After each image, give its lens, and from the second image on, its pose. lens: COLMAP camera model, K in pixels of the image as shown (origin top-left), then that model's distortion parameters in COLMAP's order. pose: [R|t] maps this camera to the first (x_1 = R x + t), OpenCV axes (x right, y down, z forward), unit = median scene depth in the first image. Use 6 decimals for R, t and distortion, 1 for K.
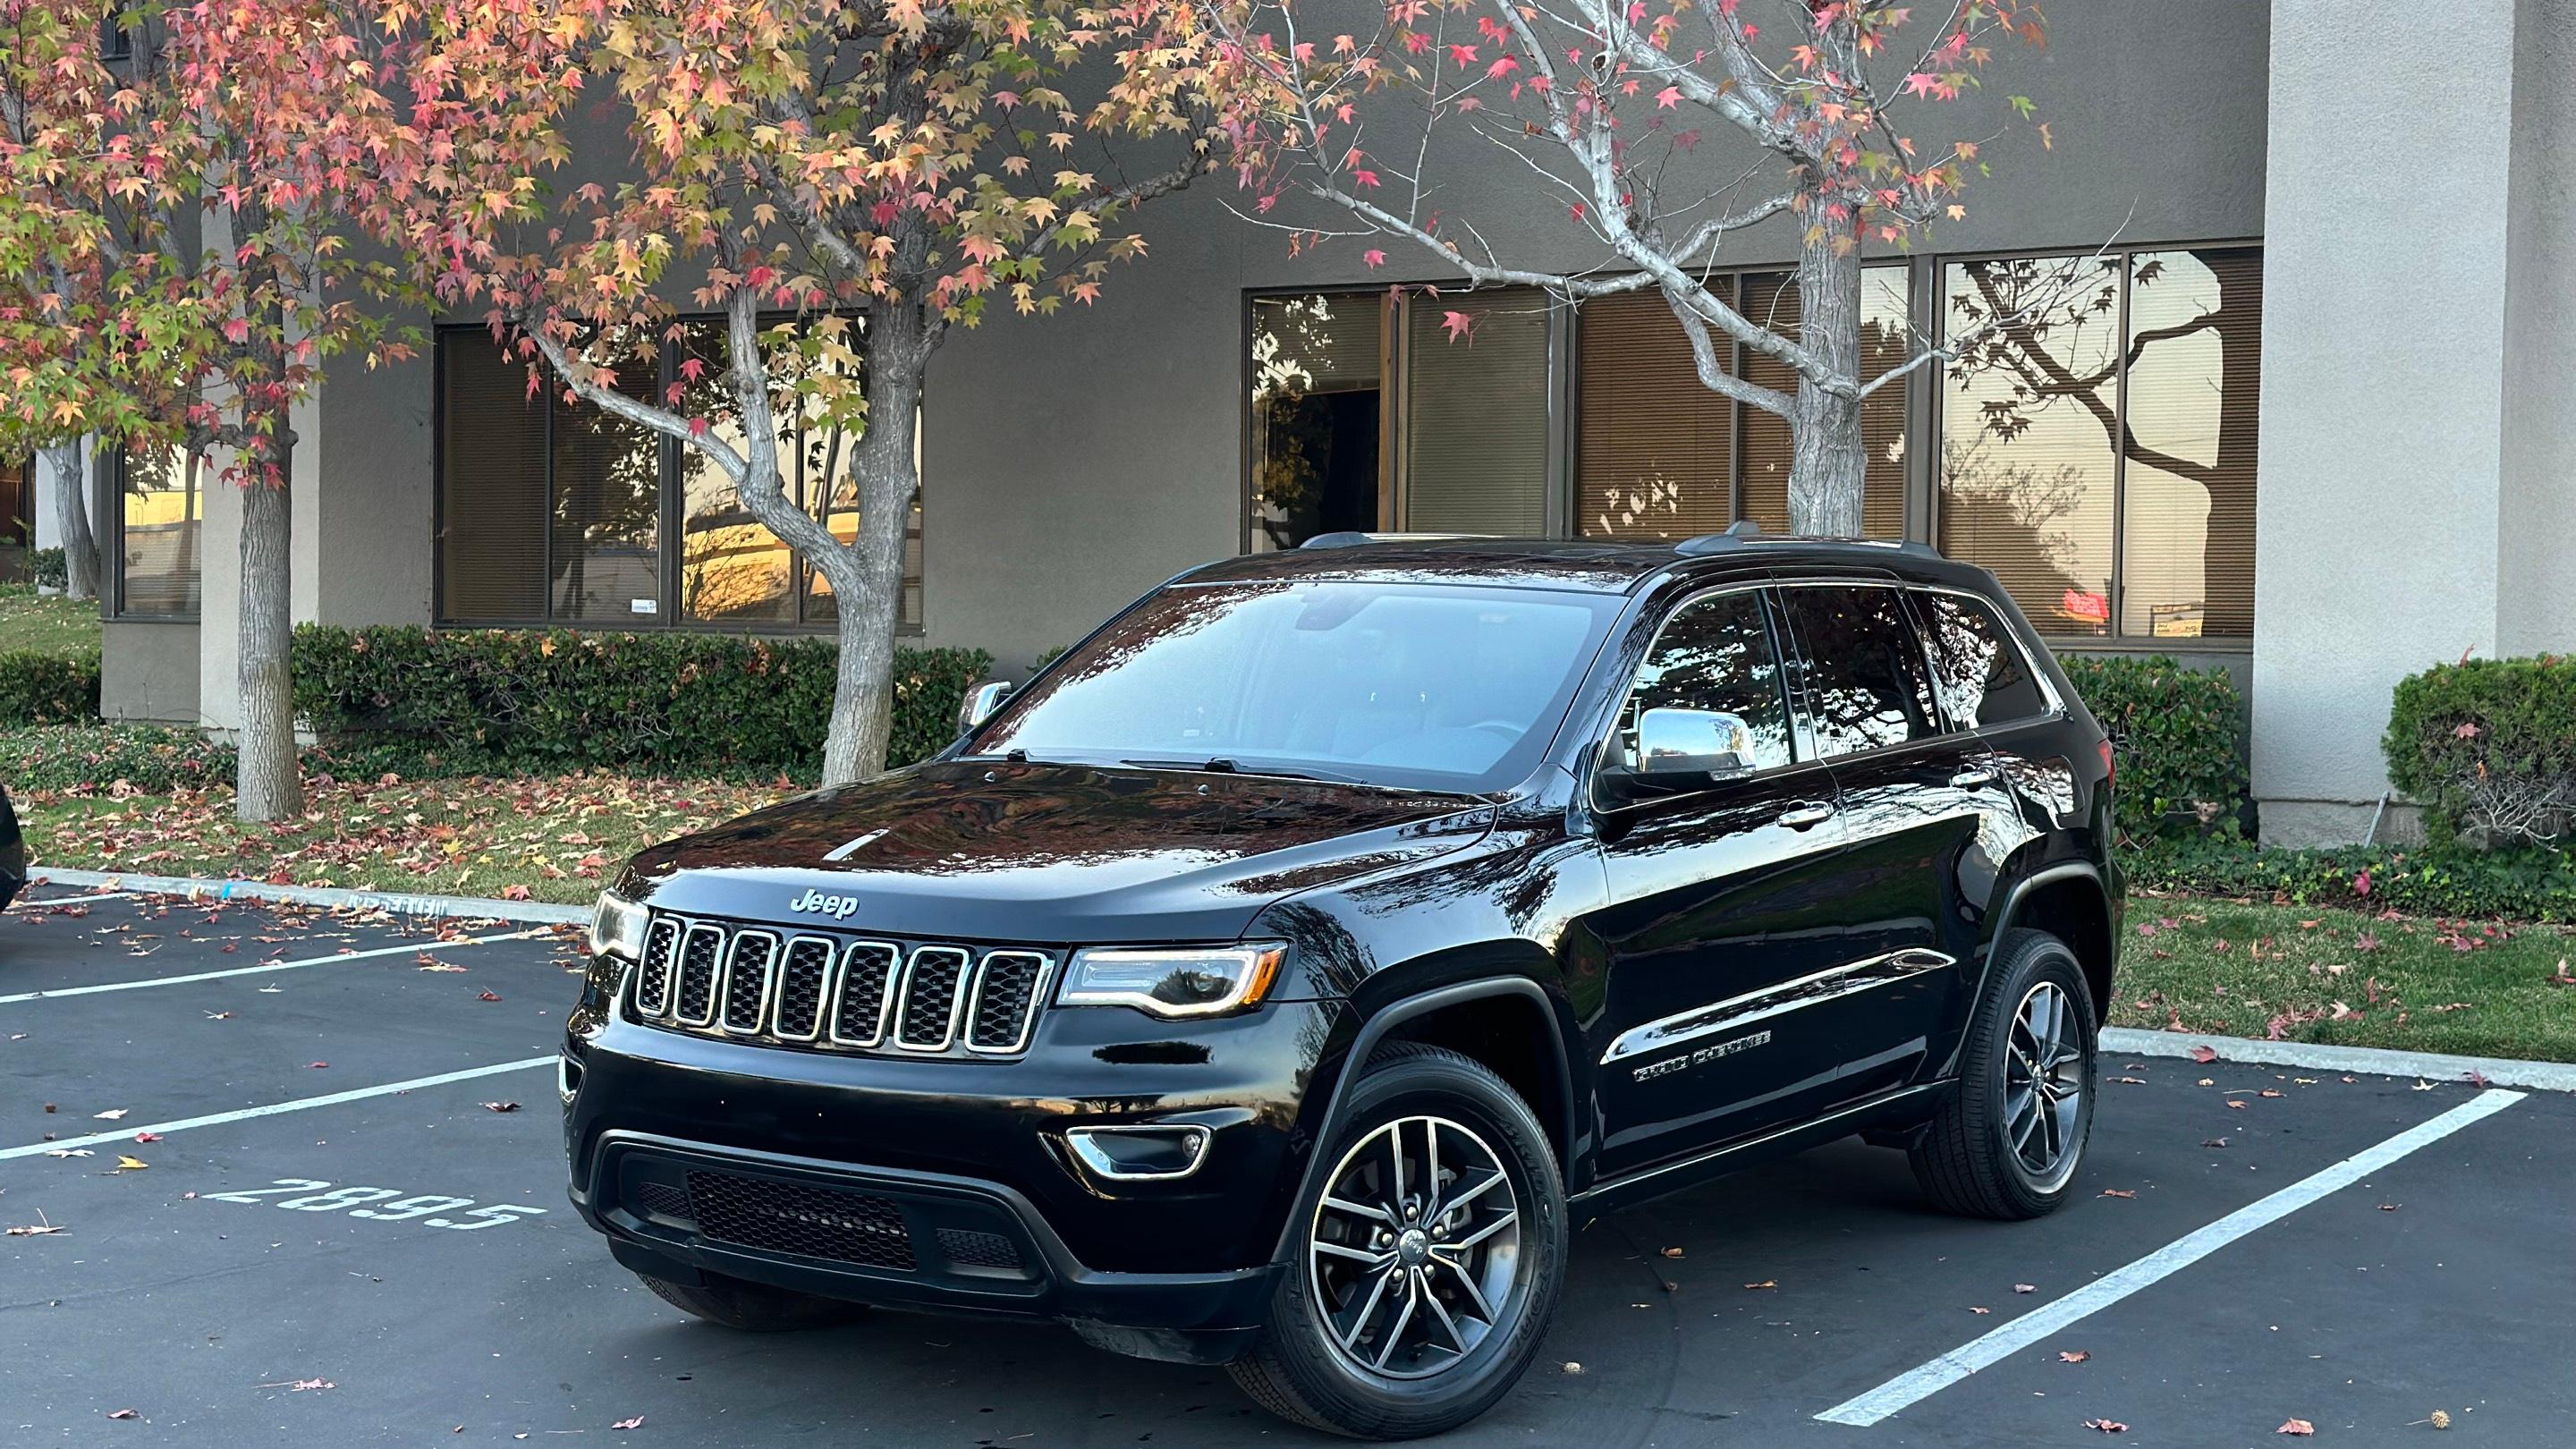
lens RADIAL K [[3584.5, 0, 1290.0], [0, 3584.5, 751.8], [0, 0, 1]] dist [0.128417, 0.000000]
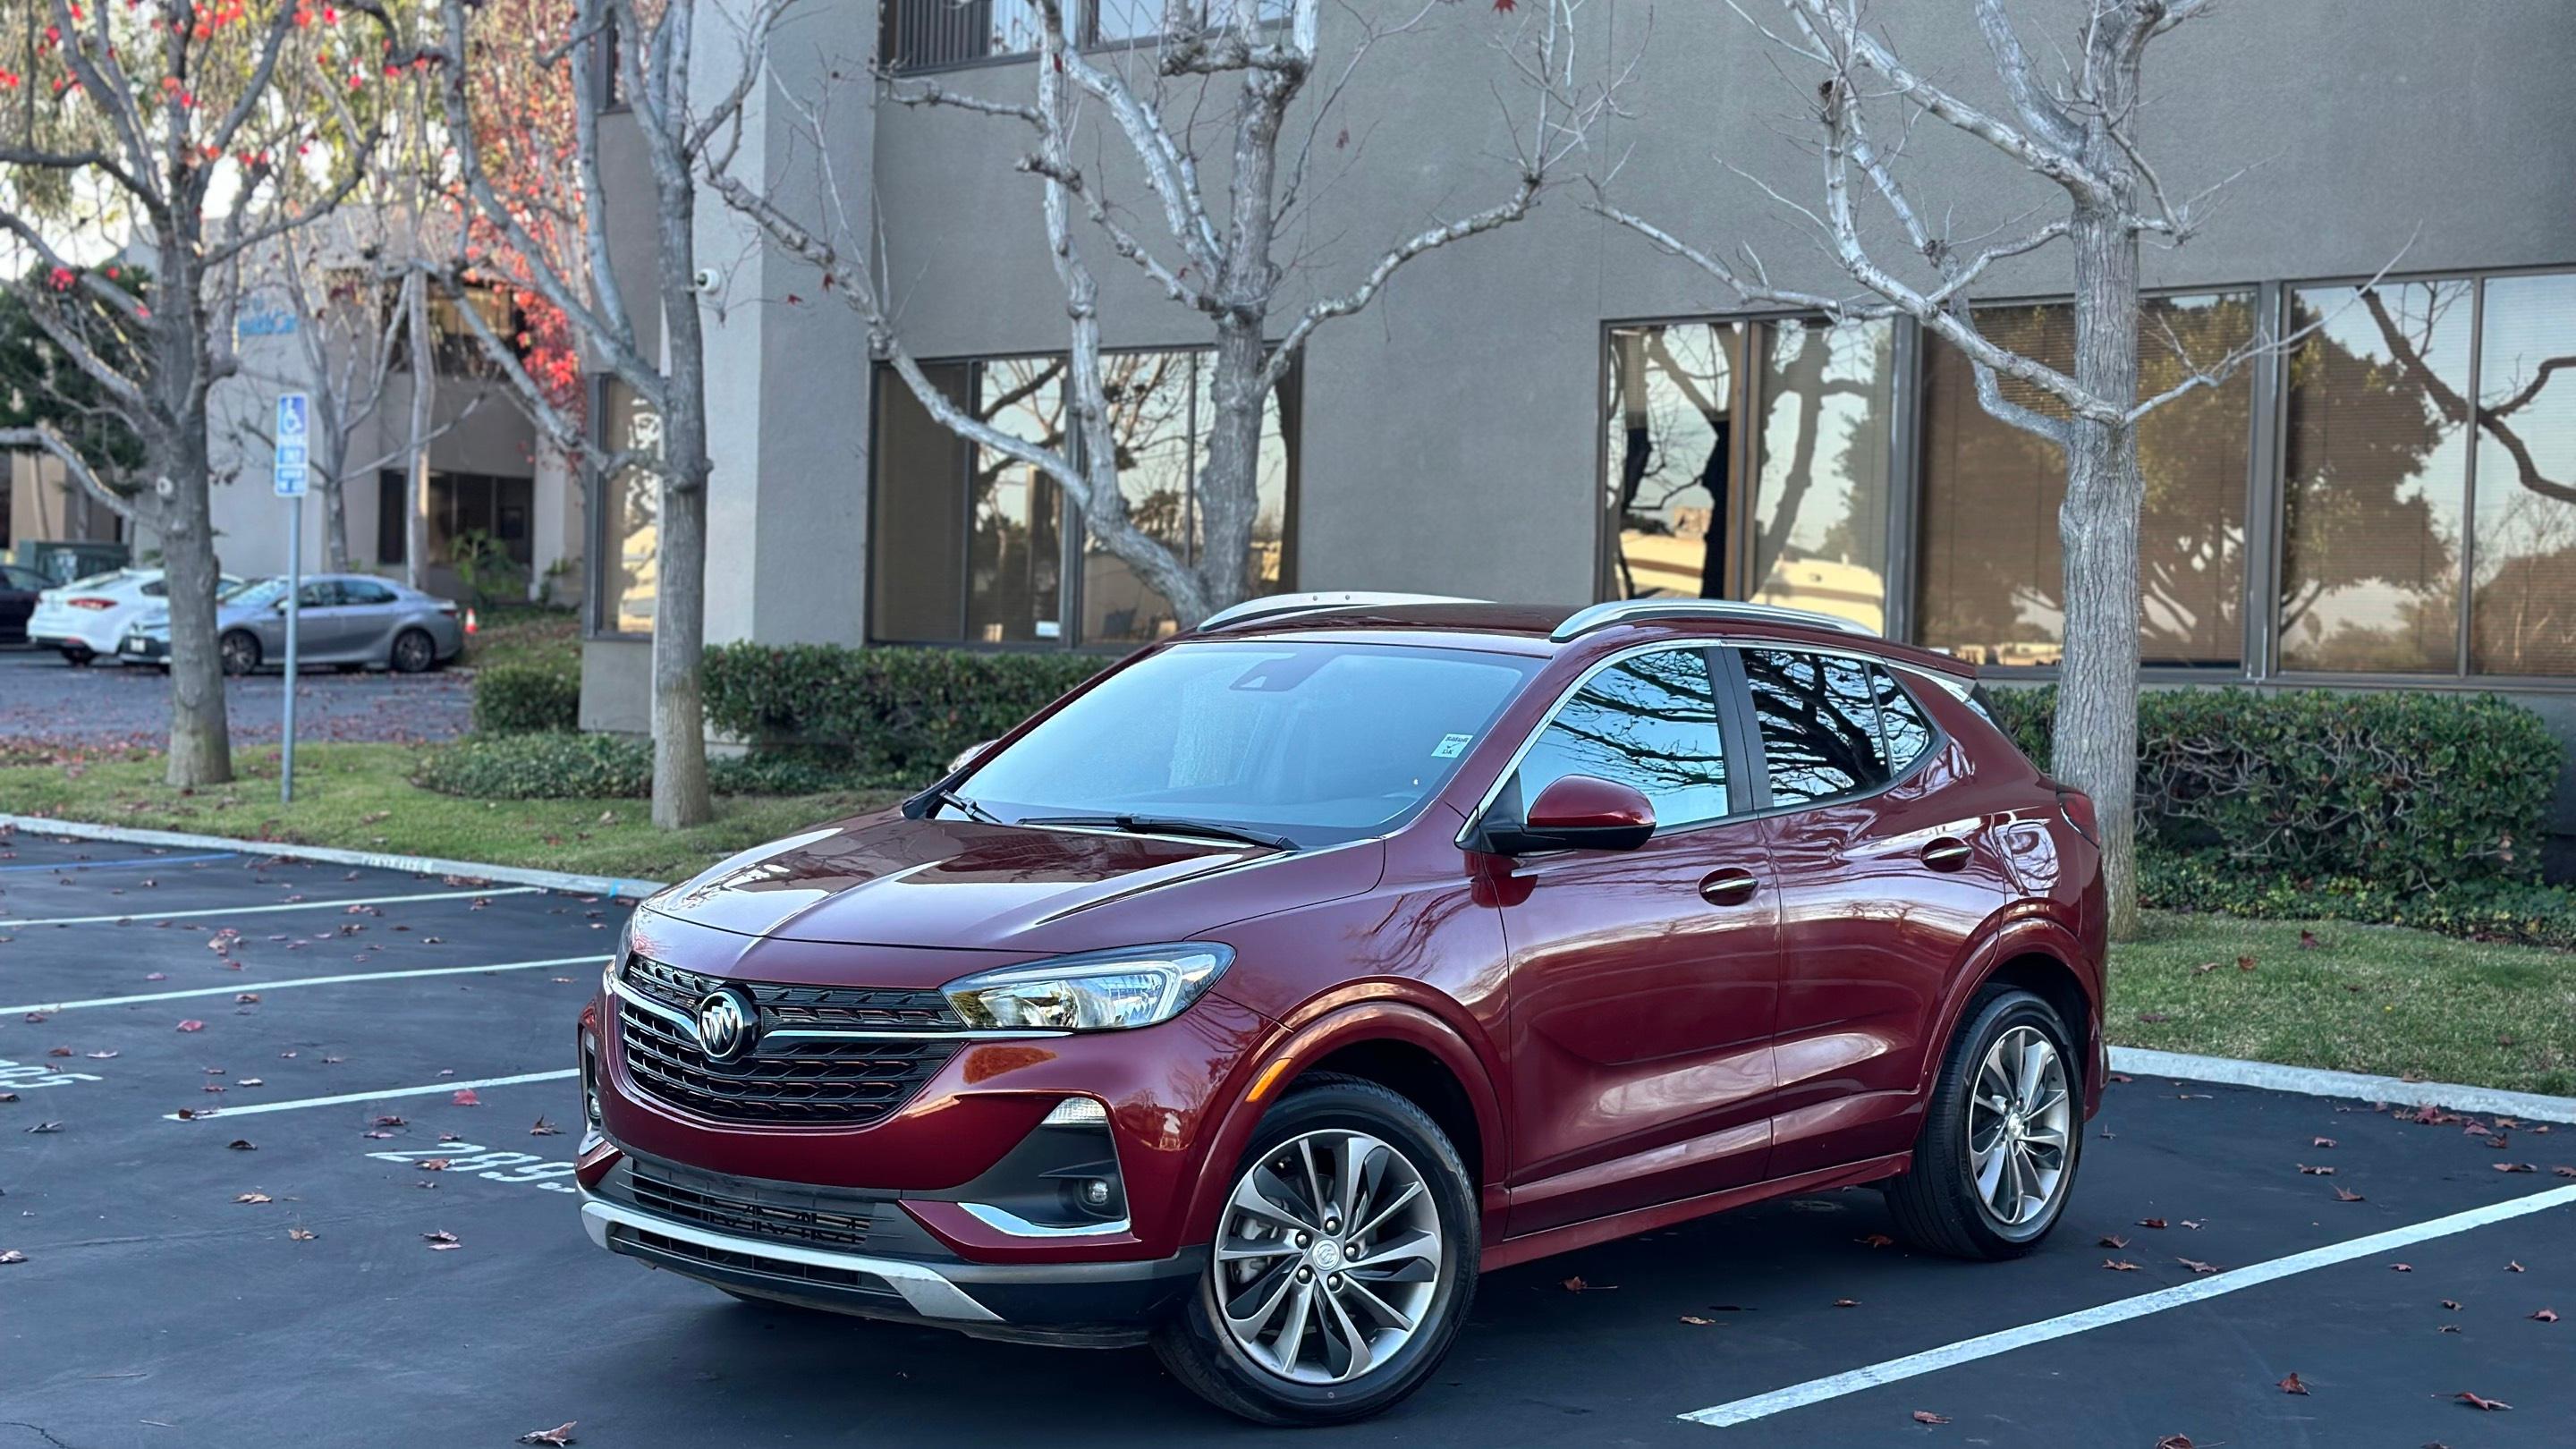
lens RADIAL K [[3584.5, 0, 1289.1], [0, 3584.5, 708.5], [0, 0, 1]] dist [0.128417, 0.000000]
pose [[0.983906, 0.016375, -0.177936, 0.100032], [-0.020488, 0.999563, -0.021303, 0.004542], [0.177510, 0.024606, 0.983811, -0.008496]]
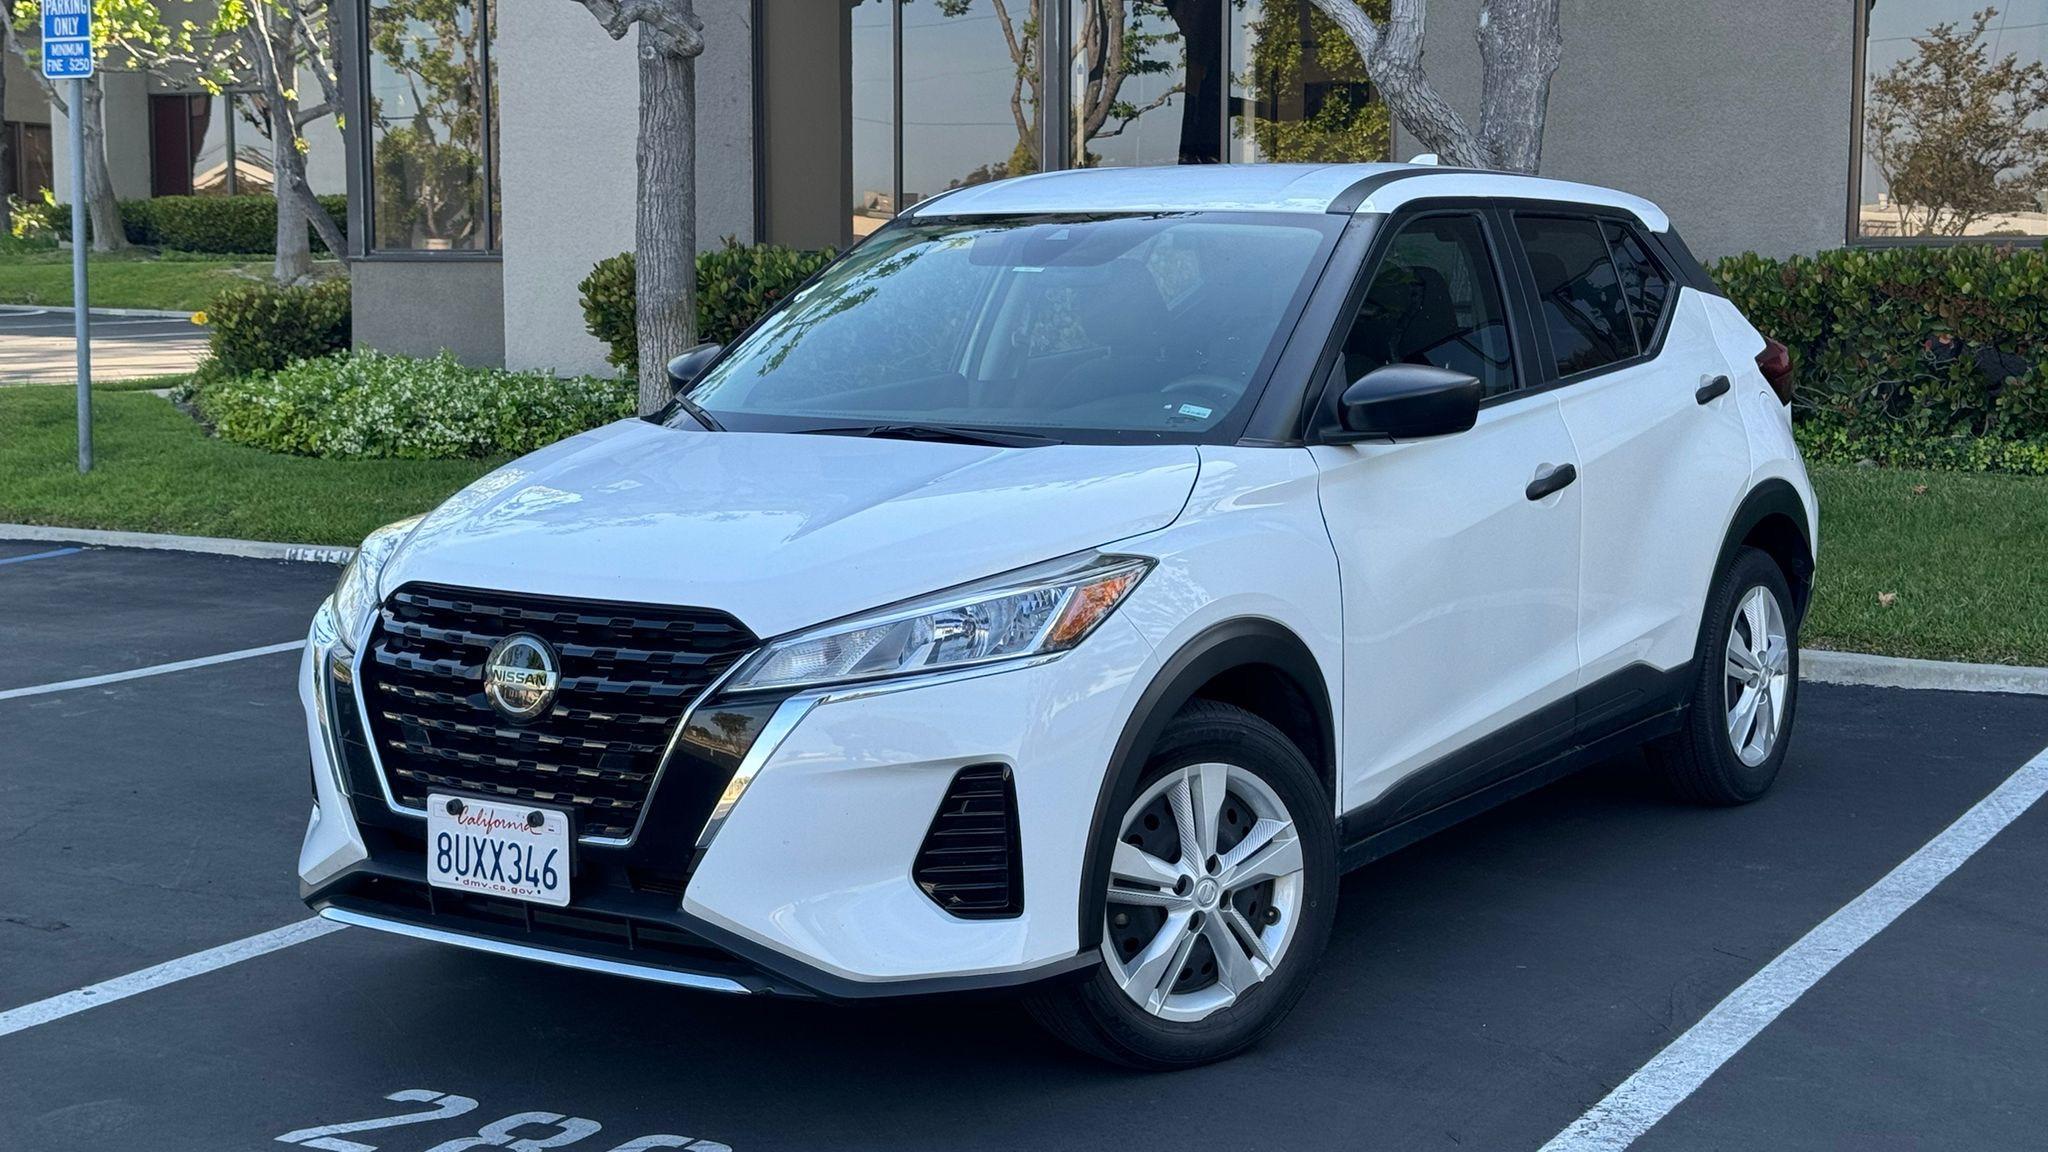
lens RADIAL K [[2849.8, 0, 1024.1], [0, 2849.8, 569.8], [0, 0, 1]] dist [0.128417, 0.000000]
pose [[0.999612, -0.016730, 0.022281, -0.267735], [0.015169, 0.997538, 0.068472, -0.008026], [-0.023371, -0.068107, 0.997404, 0.419256]]
